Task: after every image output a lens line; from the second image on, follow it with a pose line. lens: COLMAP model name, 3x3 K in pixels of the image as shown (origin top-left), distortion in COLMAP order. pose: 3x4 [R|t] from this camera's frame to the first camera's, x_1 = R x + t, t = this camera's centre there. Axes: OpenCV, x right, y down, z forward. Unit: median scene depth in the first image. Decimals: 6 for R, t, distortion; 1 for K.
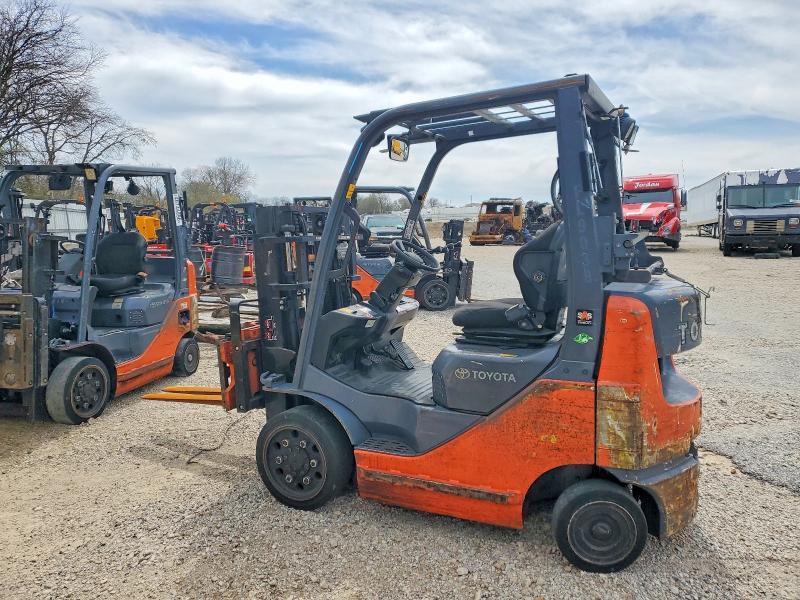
lens RADIAL K [[623.4, 0, 403.9], [0, 623.4, 296.8], [0, 0, 1]] dist [0.039325, -0.040077]
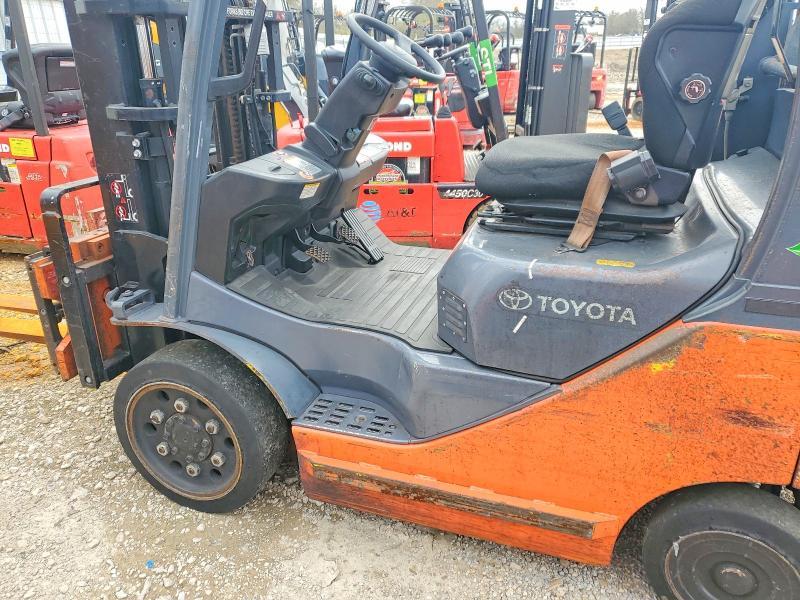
lens RADIAL K [[623.4, 0, 403.7], [0, 623.4, 296.9], [0, 0, 1]] dist [0.039325, -0.040077]
pose [[0.991704, -0.045832, 0.120095, -0.042787], [0.011300, 0.961744, 0.273718, -0.011966], [-0.128046, -0.270090, 0.954283, 0.489516]]
